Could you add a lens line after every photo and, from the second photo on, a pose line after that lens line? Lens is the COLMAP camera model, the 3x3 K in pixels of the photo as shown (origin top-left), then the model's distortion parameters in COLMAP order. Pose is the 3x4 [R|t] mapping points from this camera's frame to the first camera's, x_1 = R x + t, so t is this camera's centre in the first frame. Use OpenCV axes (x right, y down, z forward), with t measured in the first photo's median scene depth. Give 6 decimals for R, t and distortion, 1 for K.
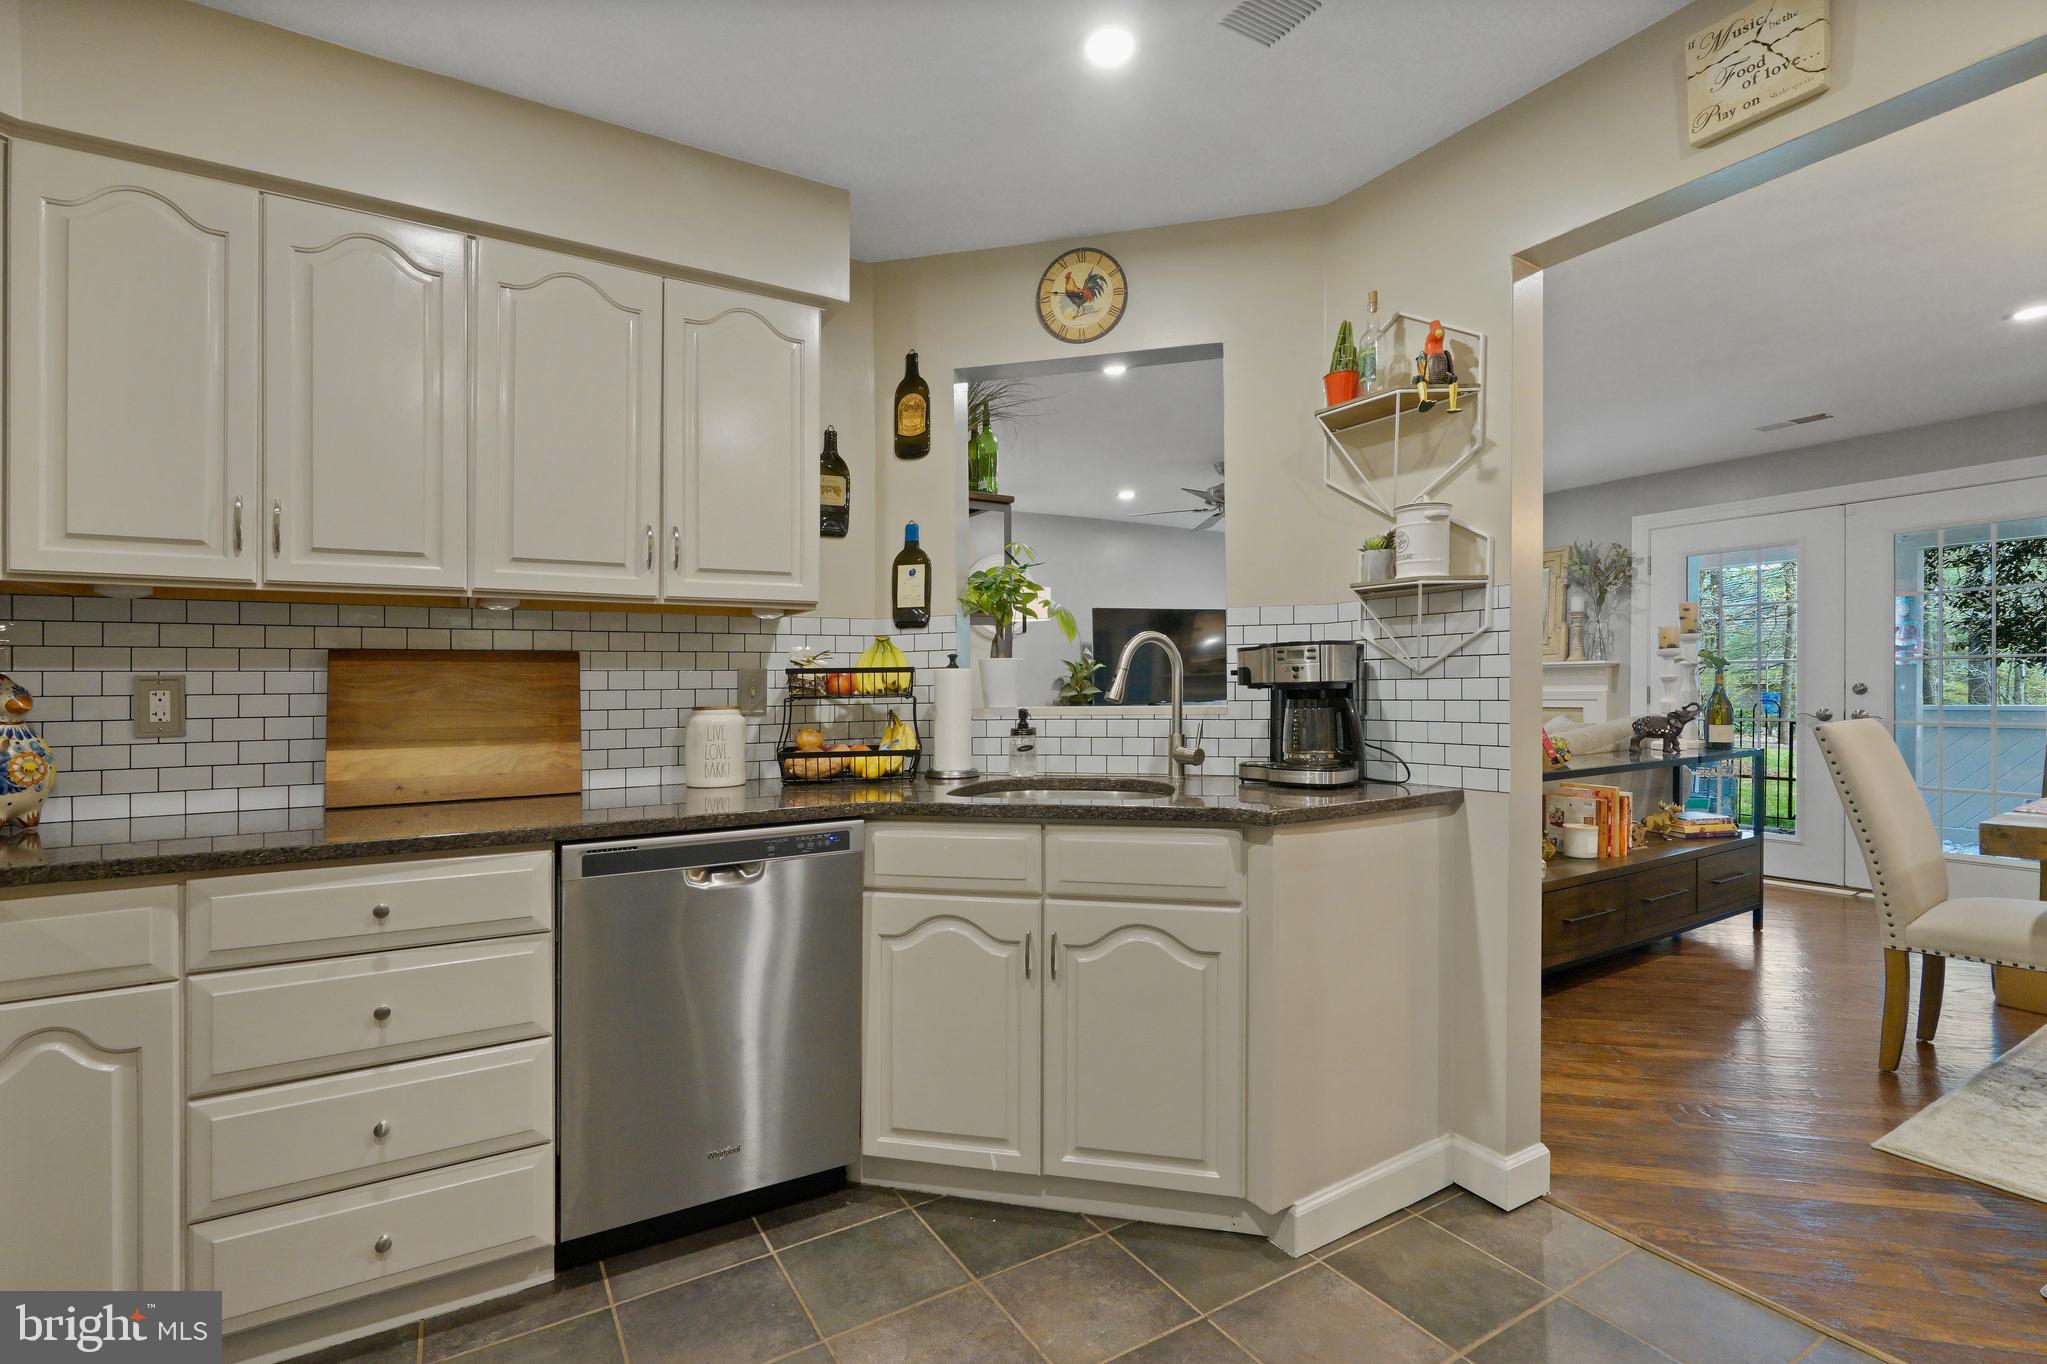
lens RADIAL K [[937.8, 0, 1006.4], [0, 937.8, 708.5], [0, 0, 1]] dist [-0.005316, 0.002965]
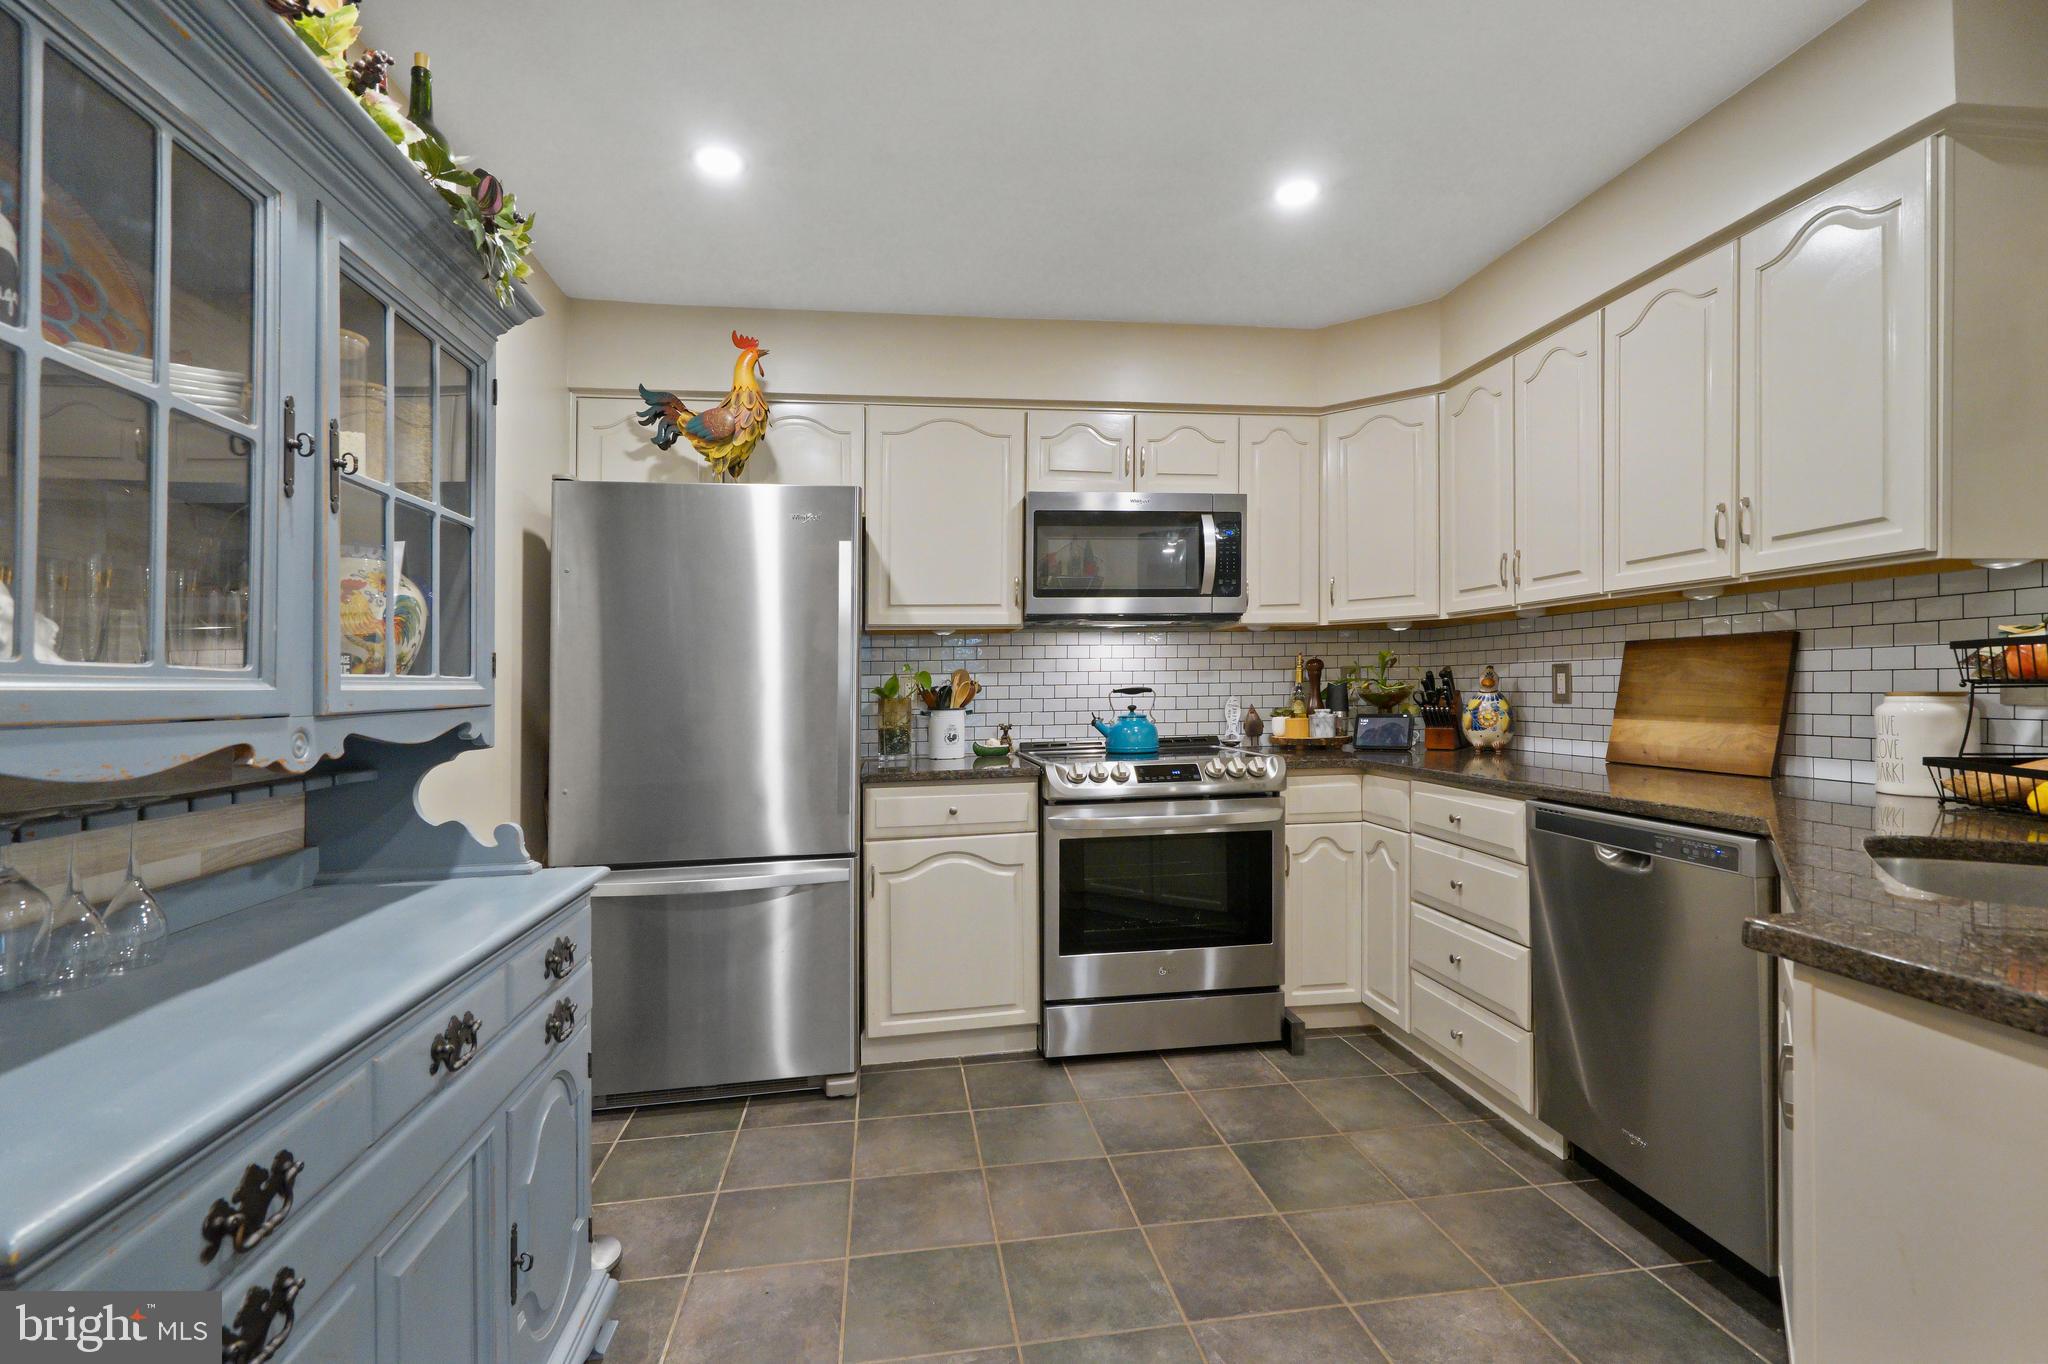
lens RADIAL K [[938.2, 0, 1039.4], [0, 938.2, 641.5], [0, 0, 1]] dist [-0.005316, 0.002965]
pose [[-0.379241, -0.025711, -0.924941, 0.736907], [0.002129, 0.999587, -0.028659, -0.025279], [0.925295, -0.012838, -0.379030, 0.670597]]
